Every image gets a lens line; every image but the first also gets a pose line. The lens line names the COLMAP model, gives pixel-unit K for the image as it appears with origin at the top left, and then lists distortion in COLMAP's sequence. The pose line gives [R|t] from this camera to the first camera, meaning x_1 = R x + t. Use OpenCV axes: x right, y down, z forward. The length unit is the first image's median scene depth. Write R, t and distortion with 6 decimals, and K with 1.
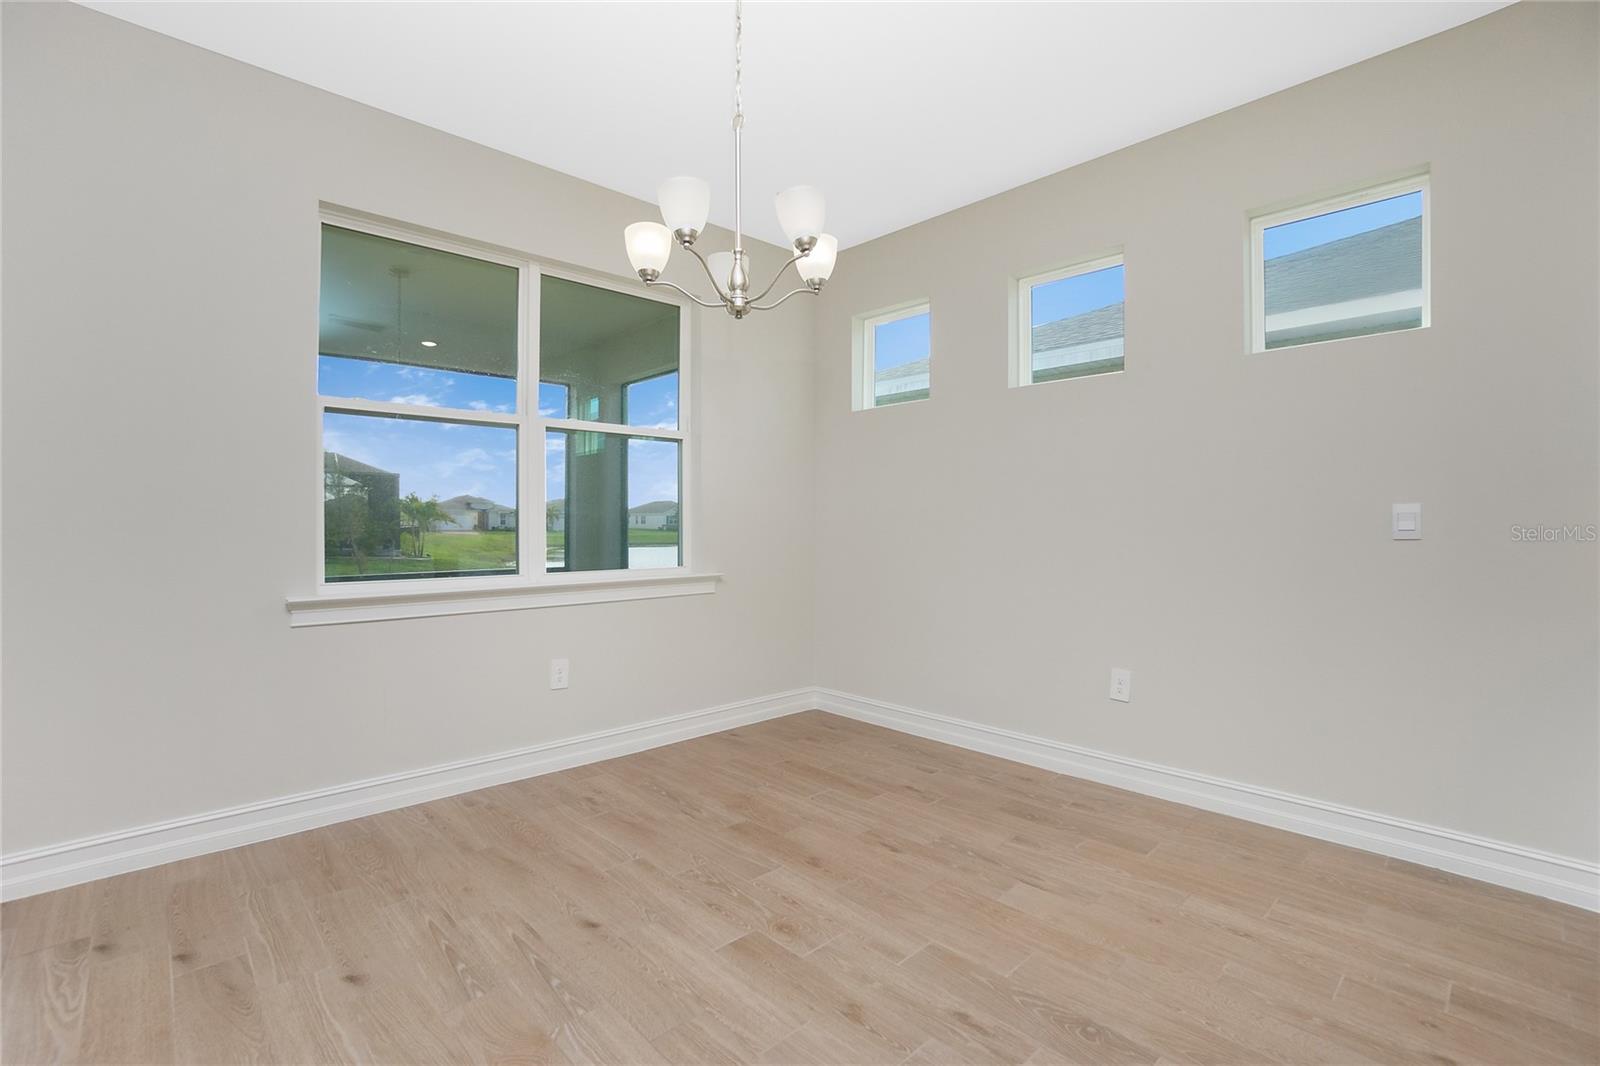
lens RADIAL K [[719.9, 0, 800.0], [0, 719.9, 533.0], [0, 0, 1]] dist [-0.059674, 0.023559]
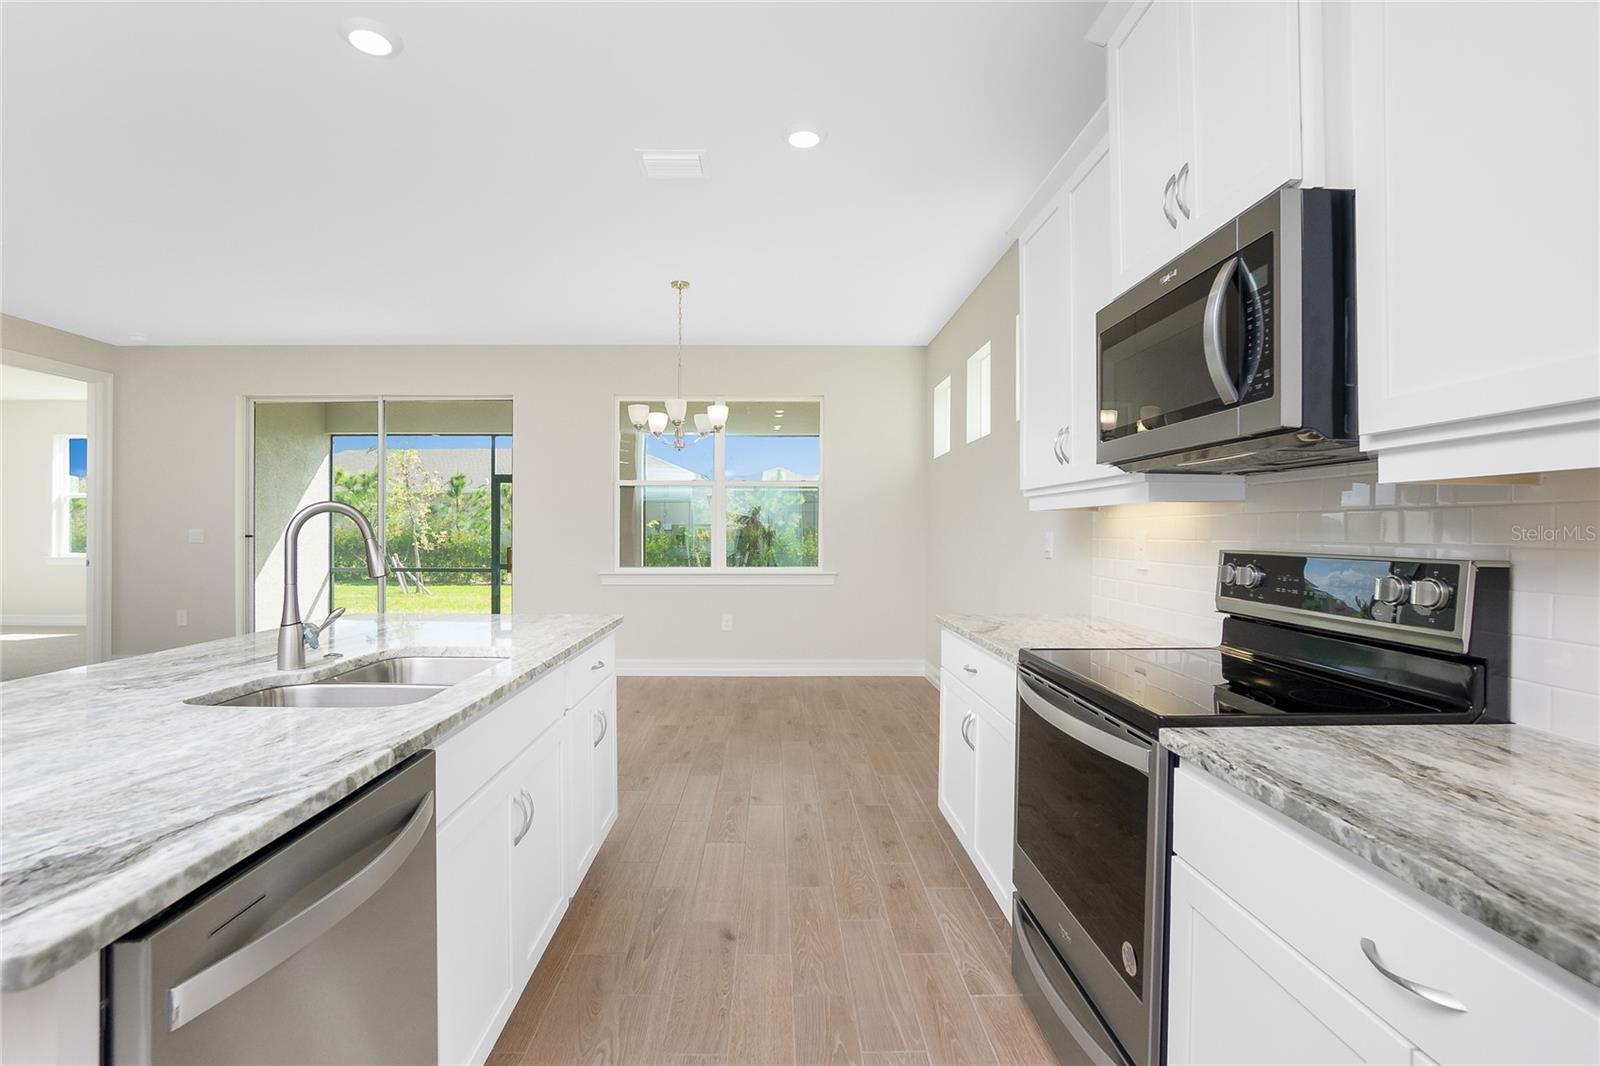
lens RADIAL K [[771.6, 0, 791.7], [0, 771.6, 530.7], [0, 0, 1]] dist [-0.041942, -0.000147]
pose [[0.735531, 0.000711, -0.677490, 1.453118], [-0.011423, 0.999870, -0.011353, -0.020839], [0.677394, 0.016090, 0.735444, -0.436219]]
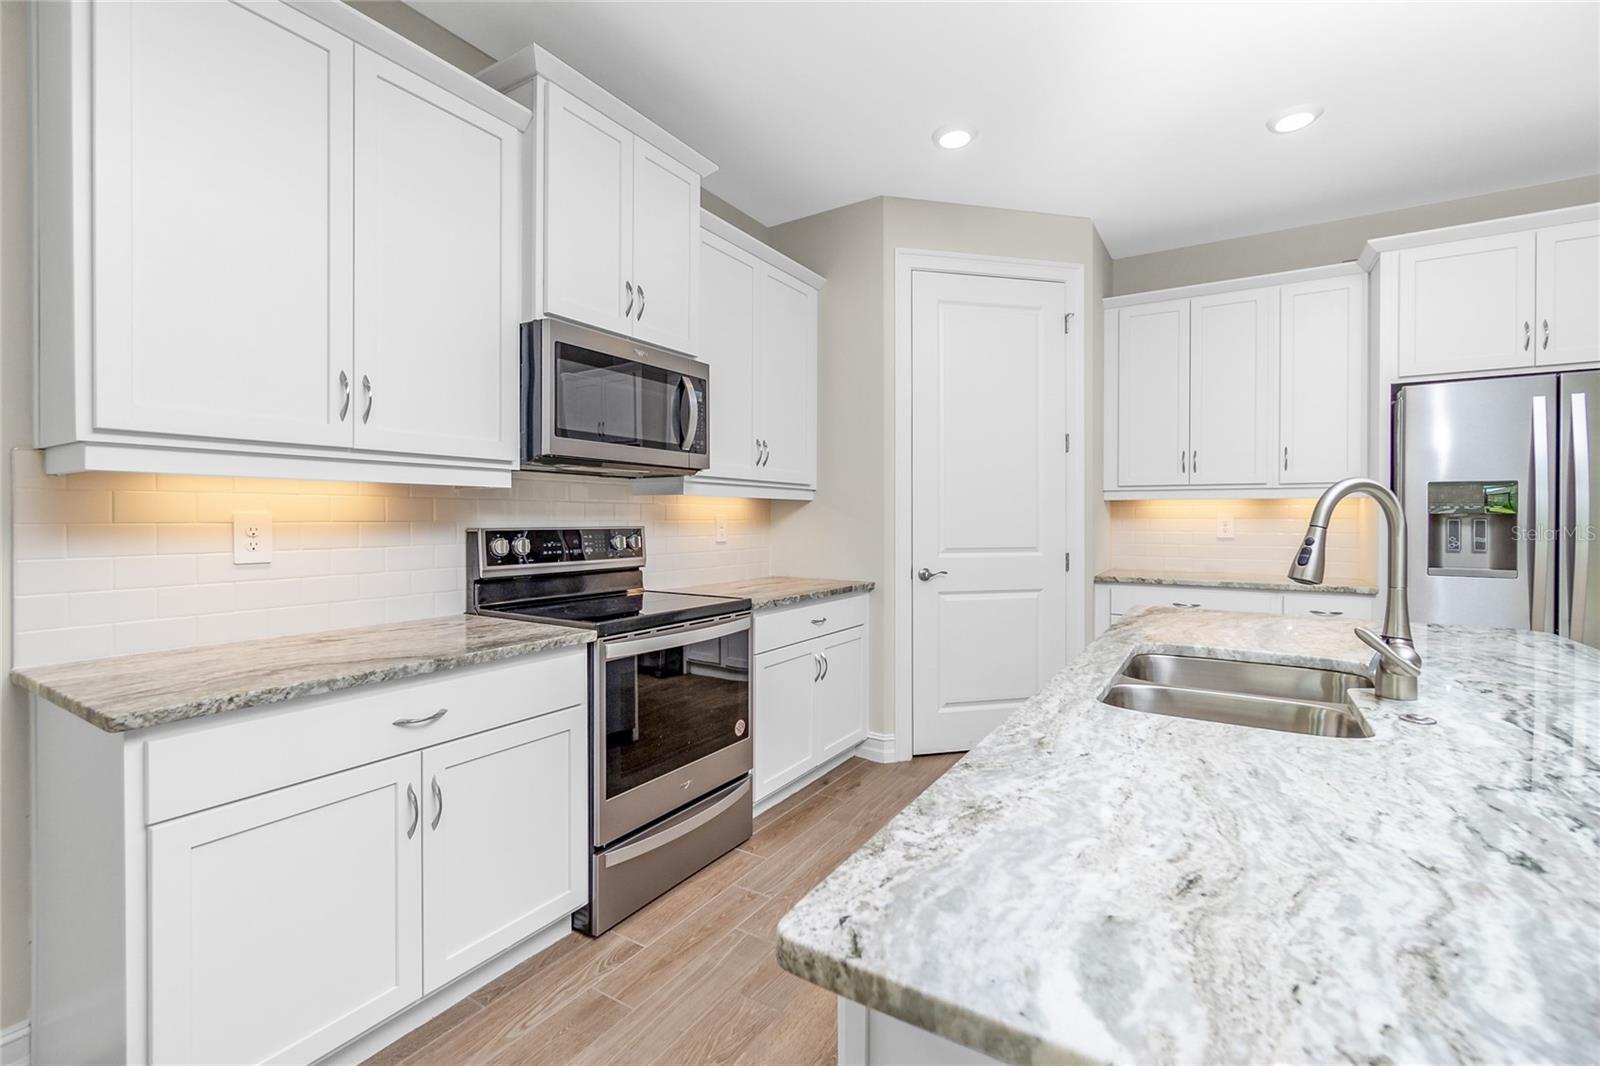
lens RADIAL K [[701.7, 0, 800.0], [0, 701.7, 522.6], [0, 0, 1]] dist [-0.009089, 0.000861]
pose [[-0.248557, -0.008640, 0.968579, 0.242376], [0.011590, 0.999862, 0.011893, -0.029066], [-0.968548, 0.014182, -0.248422, 0.310660]]
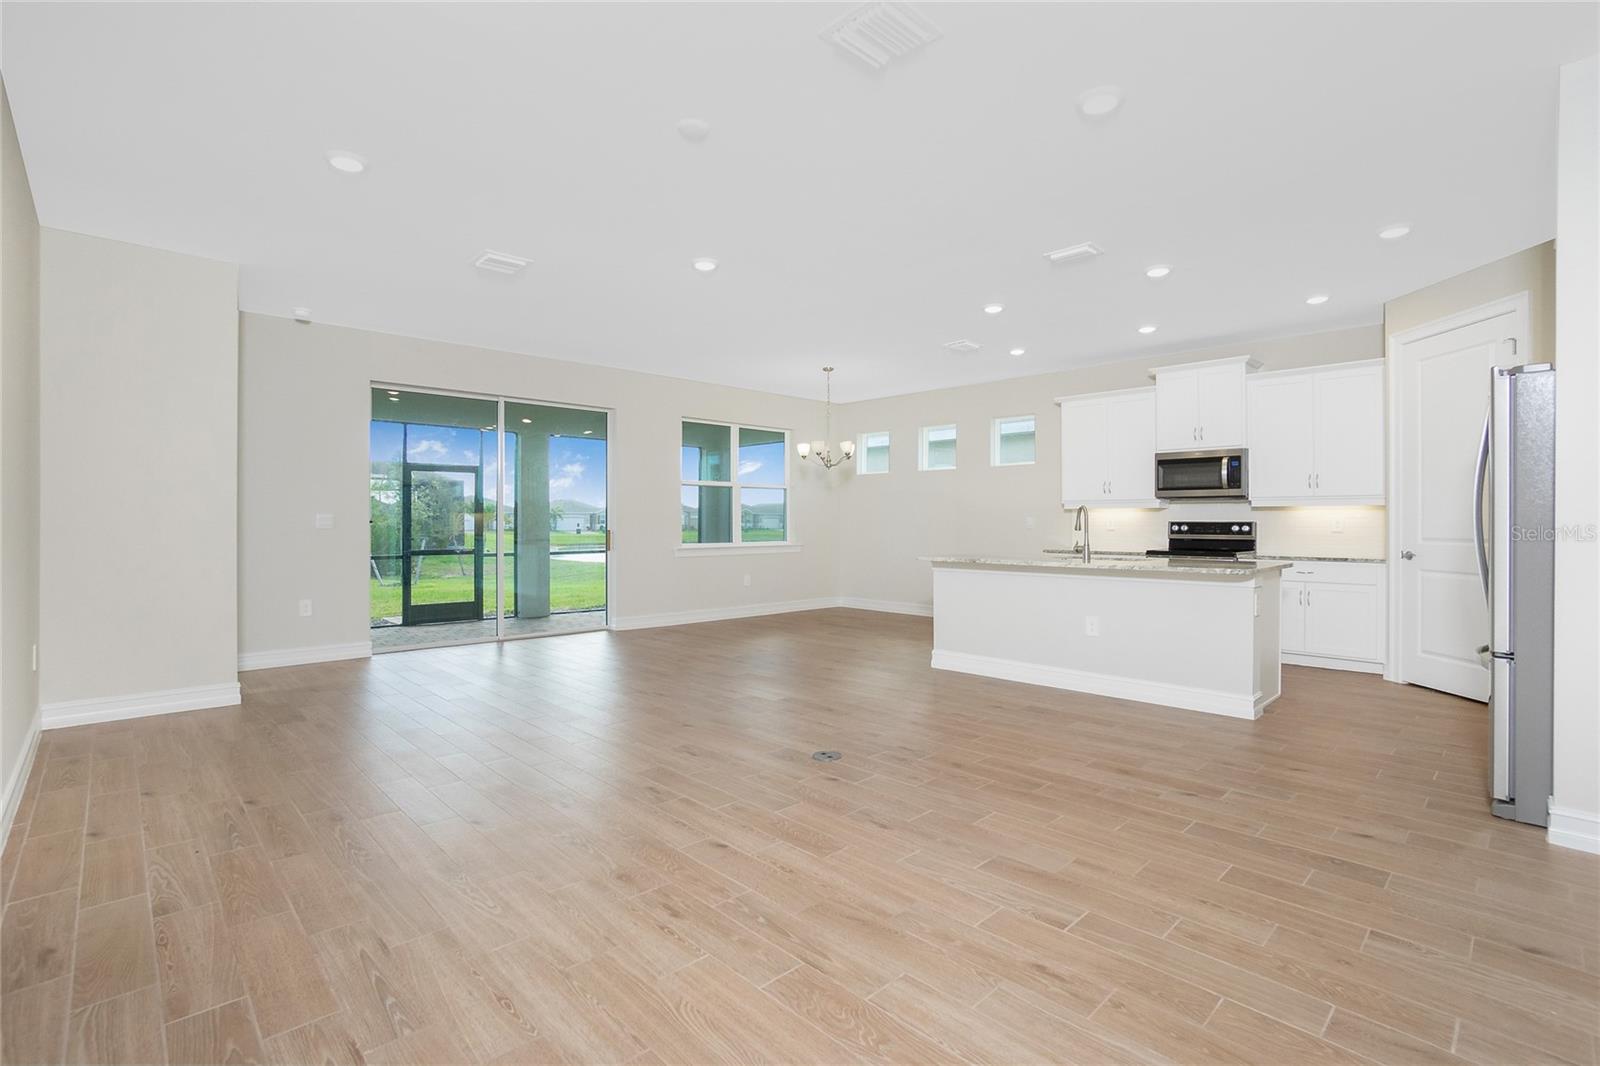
lens RADIAL K [[741.2, 0, 808.8], [0, 741.2, 524.6], [0, 0, 1]] dist [-0.052621, 0.020500]
pose [[0.999598, 0.000965, 0.028353, -0.241650], [-0.000635, 0.999932, -0.011678, 0.031454], [-0.028362, 0.011655, 0.999530, -2.323356]]
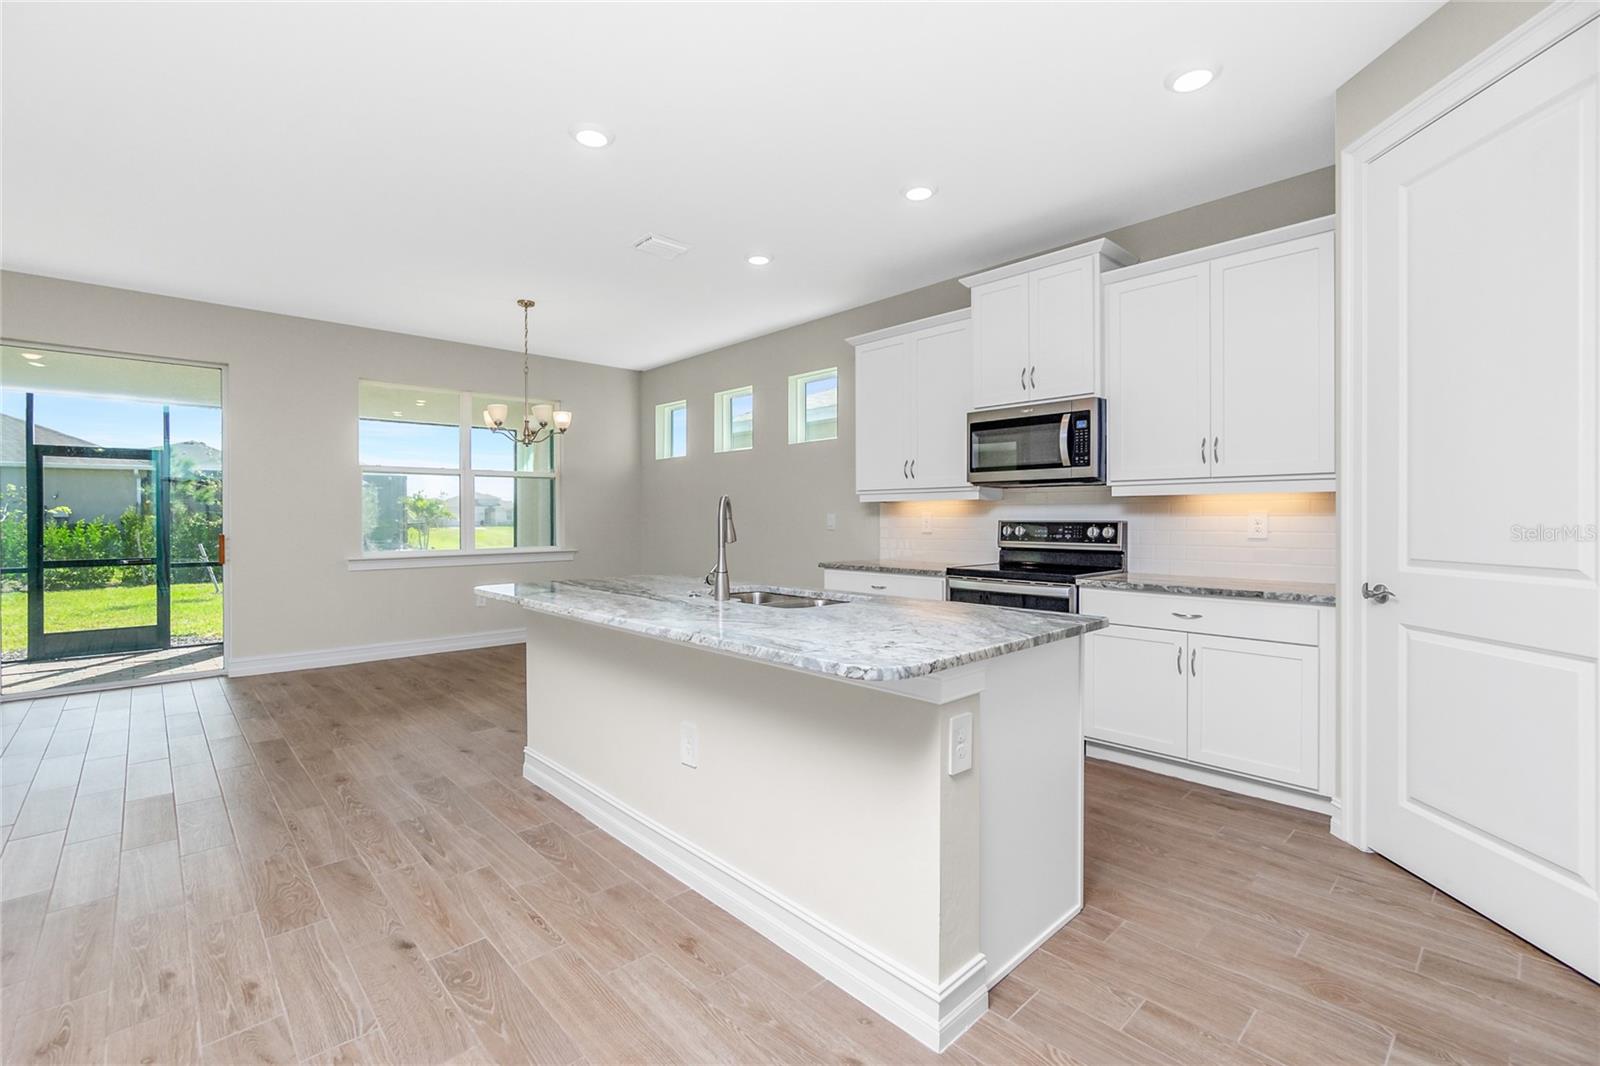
lens RADIAL K [[701.7, 0, 800.0], [0, 701.7, 522.6], [0, 0, 1]] dist [-0.009089, 0.000861]
pose [[0.999968, -0.002920, 0.007412, 0.730856], [0.002970, 0.999973, -0.006772, -0.000007], [-0.007392, 0.006794, 0.999950, -1.260872]]
